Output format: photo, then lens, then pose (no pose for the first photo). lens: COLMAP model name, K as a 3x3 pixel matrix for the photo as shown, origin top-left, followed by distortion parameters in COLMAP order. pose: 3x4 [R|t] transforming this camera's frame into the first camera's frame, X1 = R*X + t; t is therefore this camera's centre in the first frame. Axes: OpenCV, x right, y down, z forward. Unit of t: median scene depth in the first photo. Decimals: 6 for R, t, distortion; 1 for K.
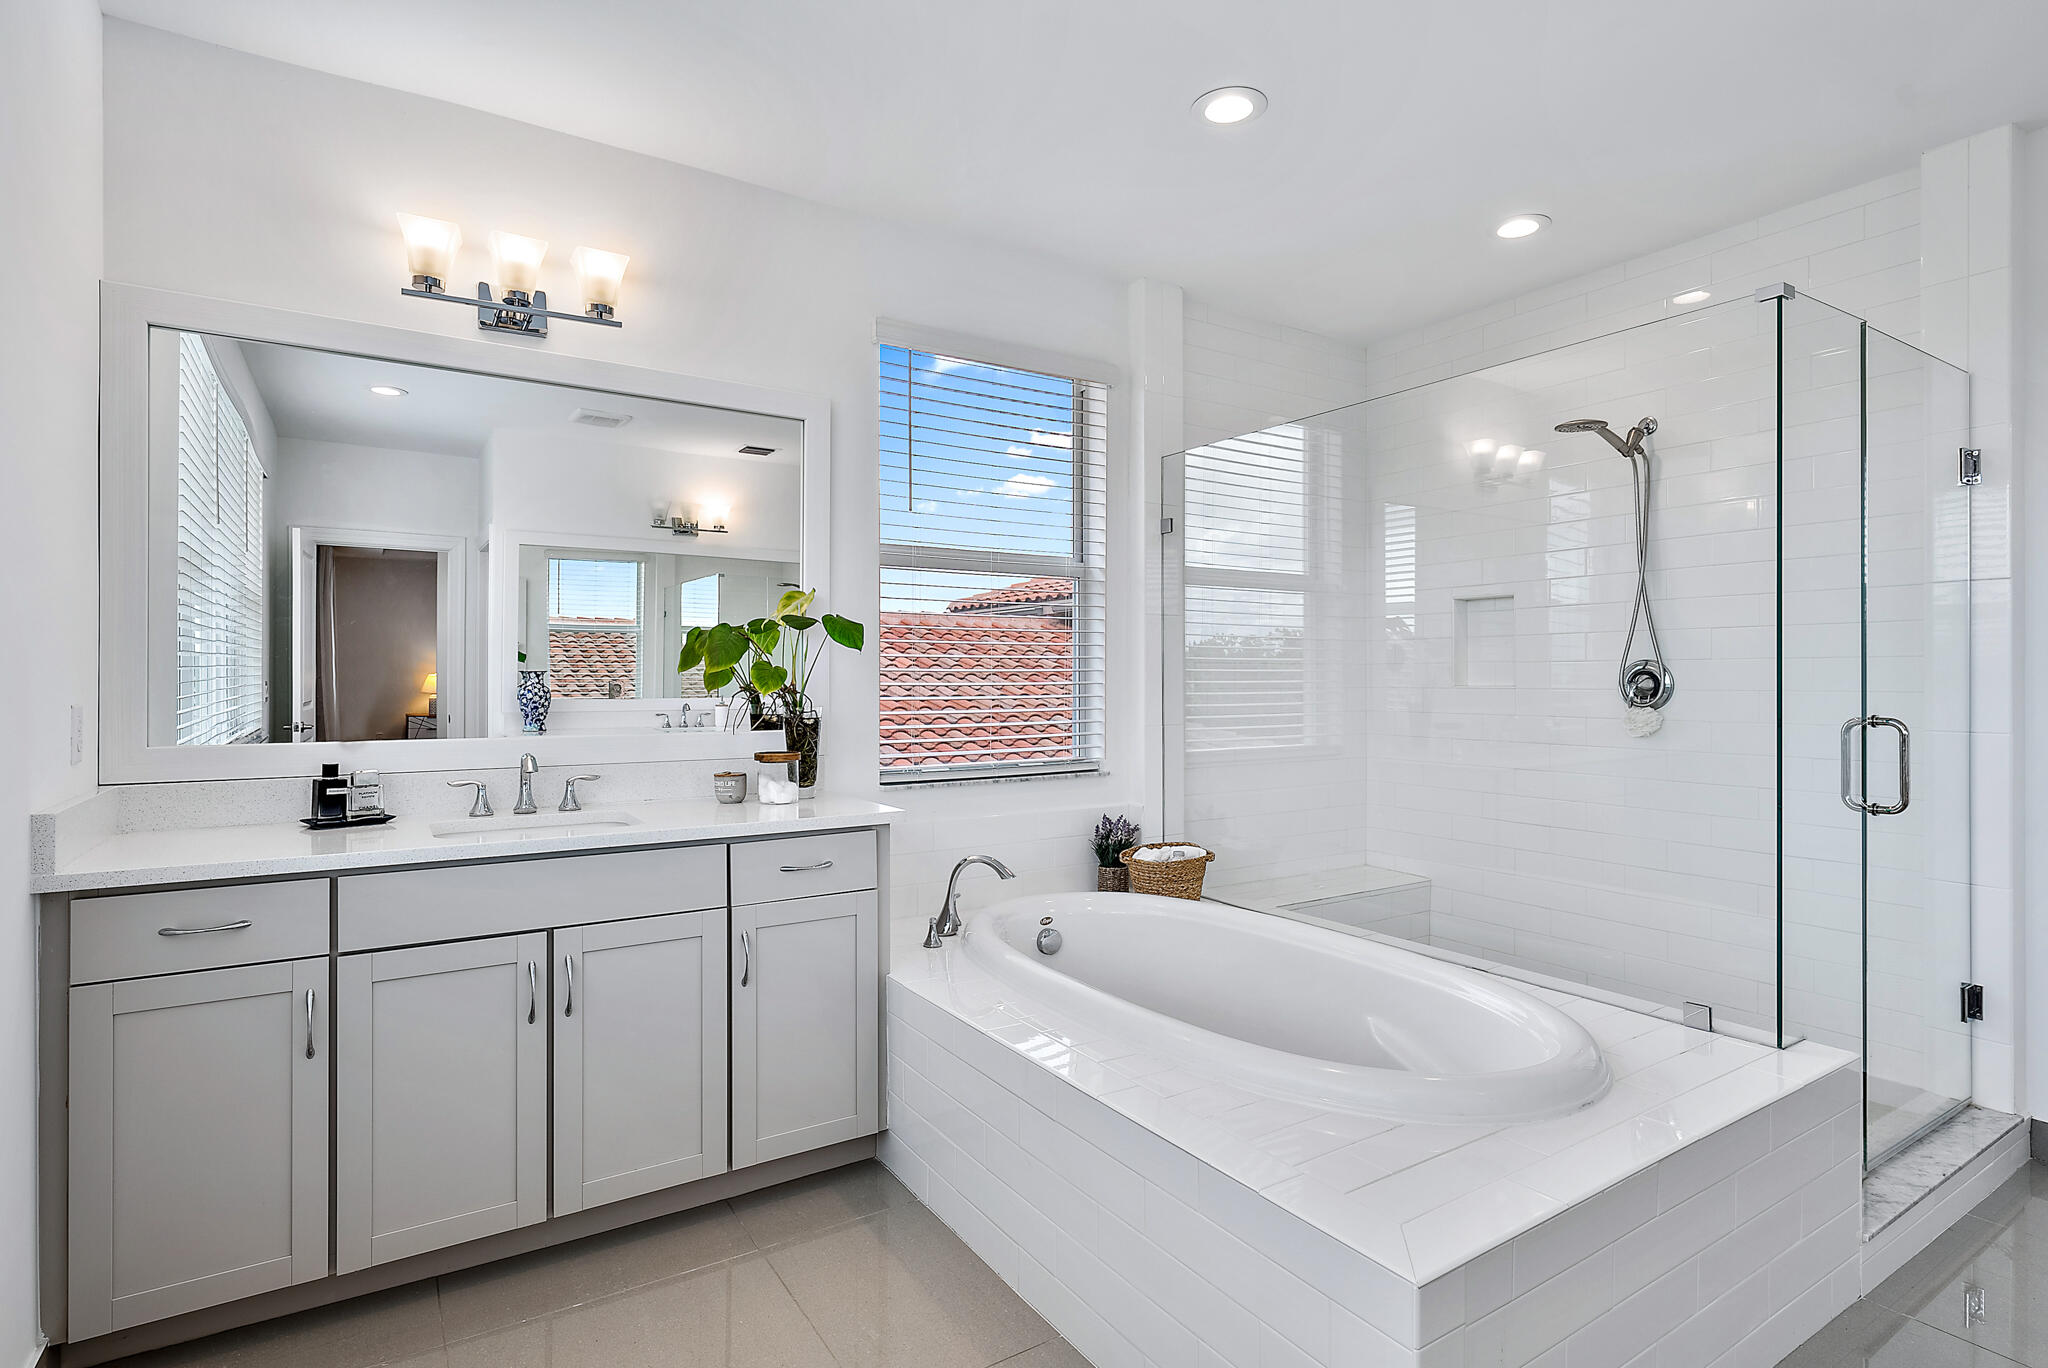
lens RADIAL K [[1024.0, 0, 1024.0], [0, 1024.0, 684.0], [0, 0, 1]] dist [-0.000656, -0.009854]
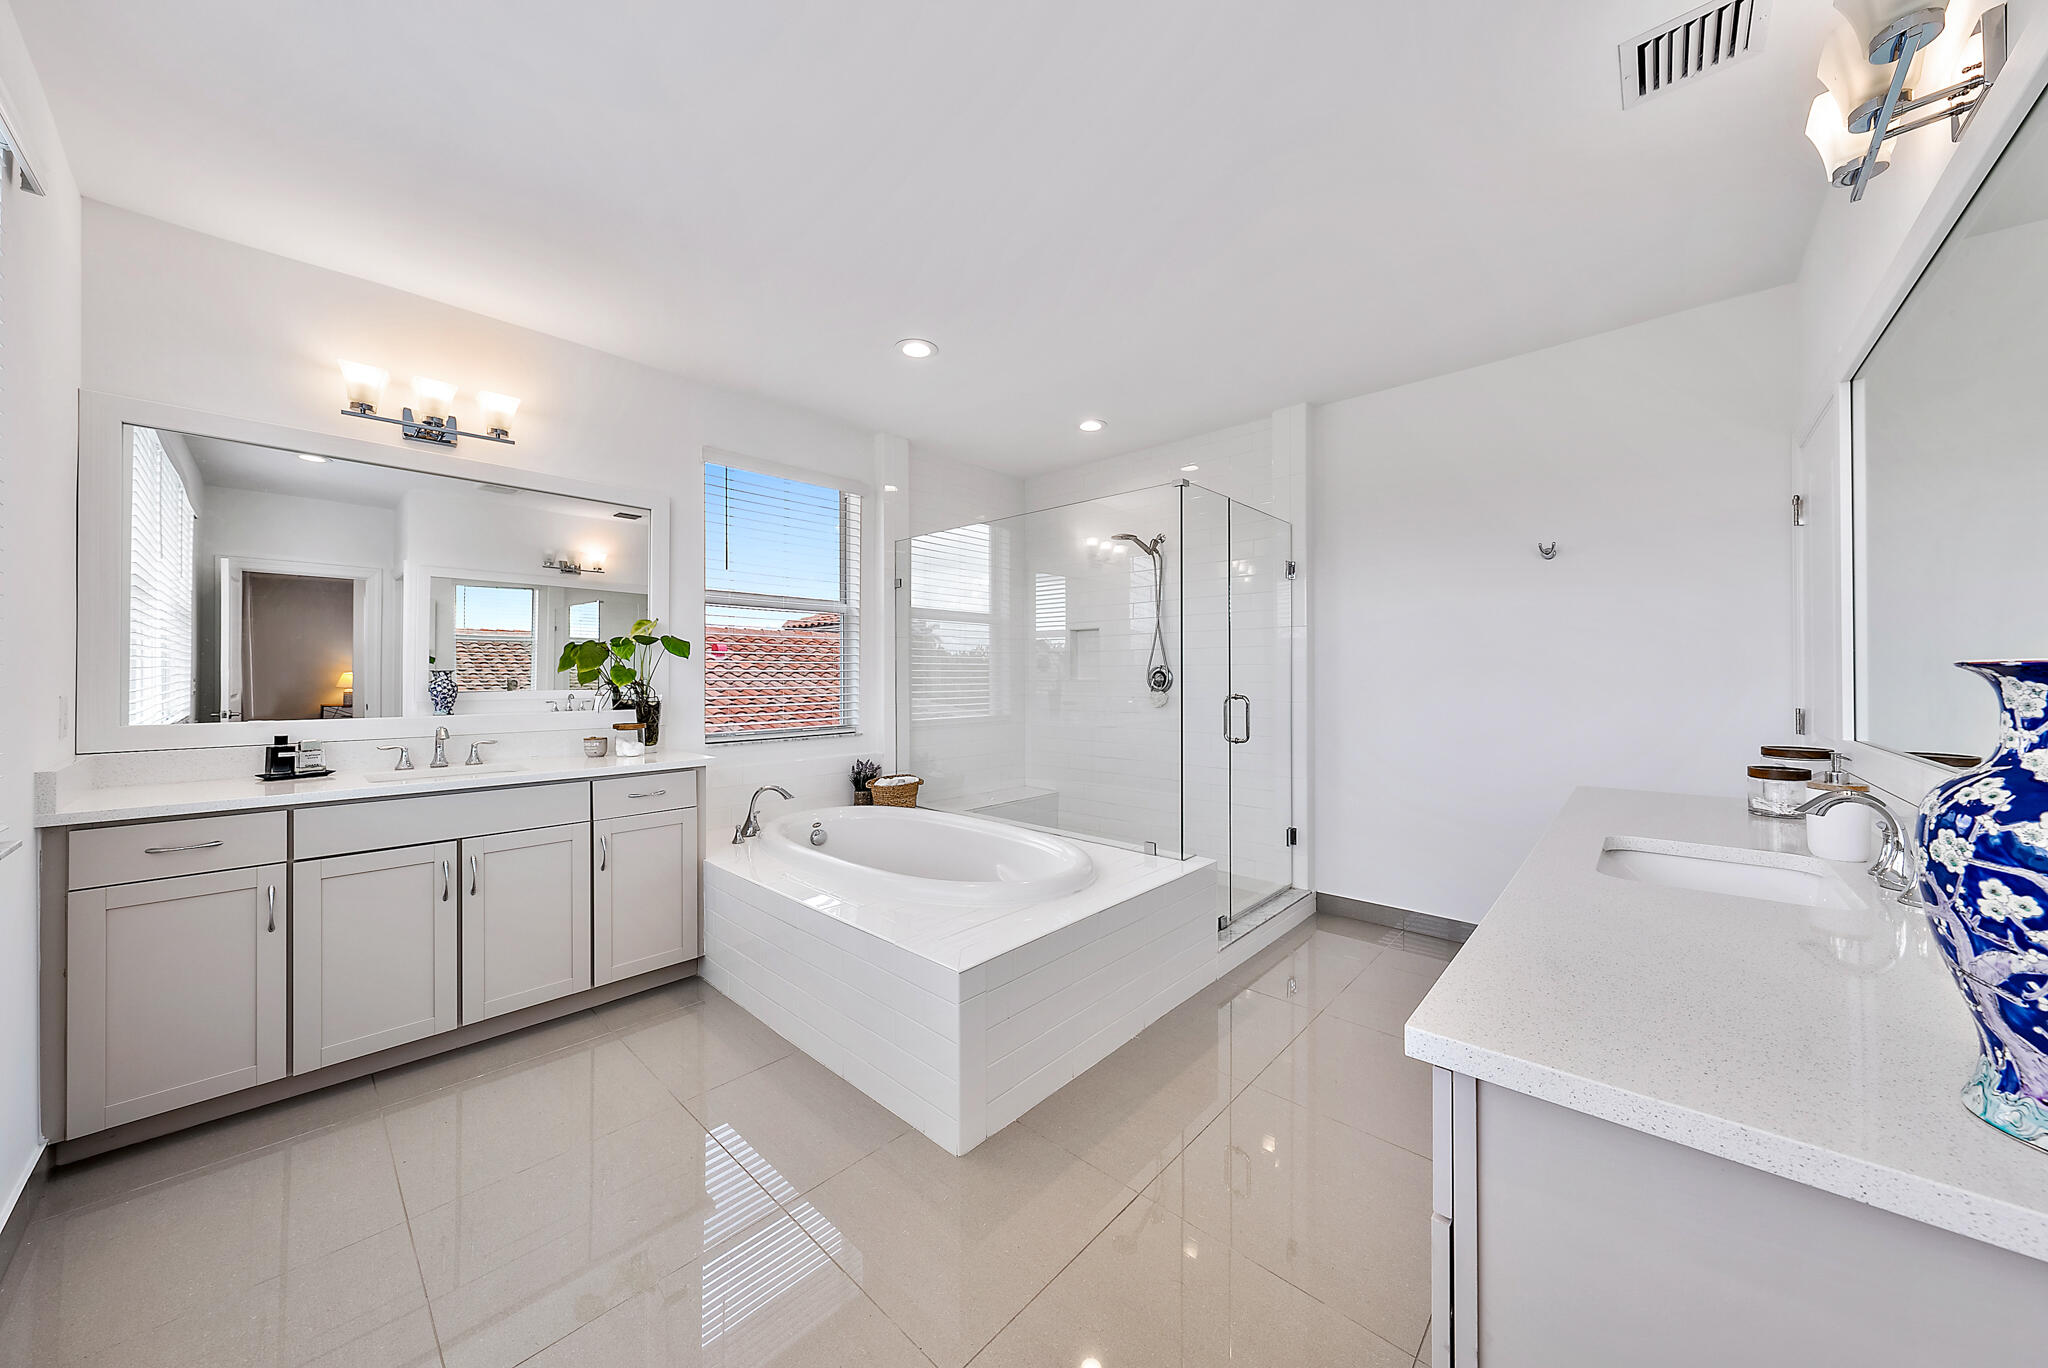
lens RADIAL K [[694.0, 0, 1037.7], [0, 694.0, 676.3], [0, 0, 1]] dist [-0.011844, -0.000054]
pose [[0.964170, -0.001191, 0.265284, 0.075026], [0.002325, 0.999989, -0.003958, 0.000456], [-0.265276, 0.004433, 0.964162, -0.169484]]
